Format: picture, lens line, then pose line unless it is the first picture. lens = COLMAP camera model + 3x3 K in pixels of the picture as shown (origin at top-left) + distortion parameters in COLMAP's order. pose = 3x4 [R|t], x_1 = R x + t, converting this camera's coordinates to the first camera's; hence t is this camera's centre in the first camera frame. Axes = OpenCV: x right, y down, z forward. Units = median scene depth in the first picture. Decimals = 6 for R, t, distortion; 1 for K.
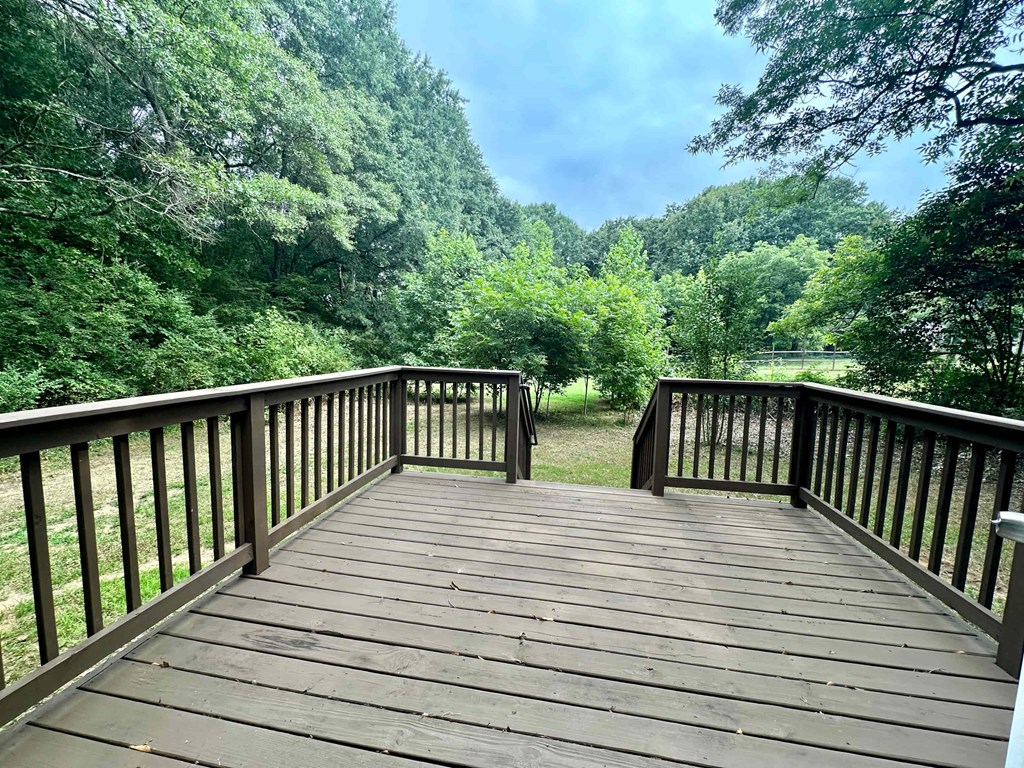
lens RADIAL K [[408.1, 0, 511.2], [0, 408.1, 383.8], [0, 0, 1]] dist [-0.001981, 0.000584]
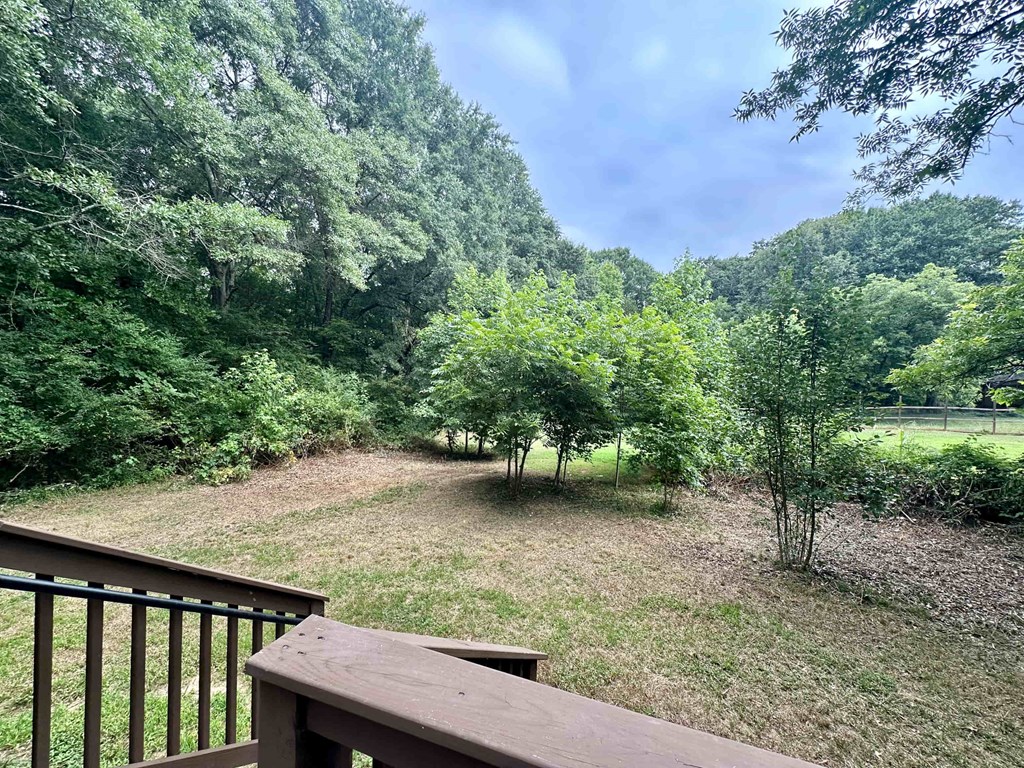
lens RADIAL K [[408.1, 0, 511.2], [0, 408.1, 383.8], [0, 0, 1]] dist [-0.001981, 0.000584]
pose [[0.981509, 0.014195, -0.190889, 0.090515], [-0.035146, 0.993656, -0.106825, -0.021684], [0.188162, 0.111559, 0.975782, 0.141879]]
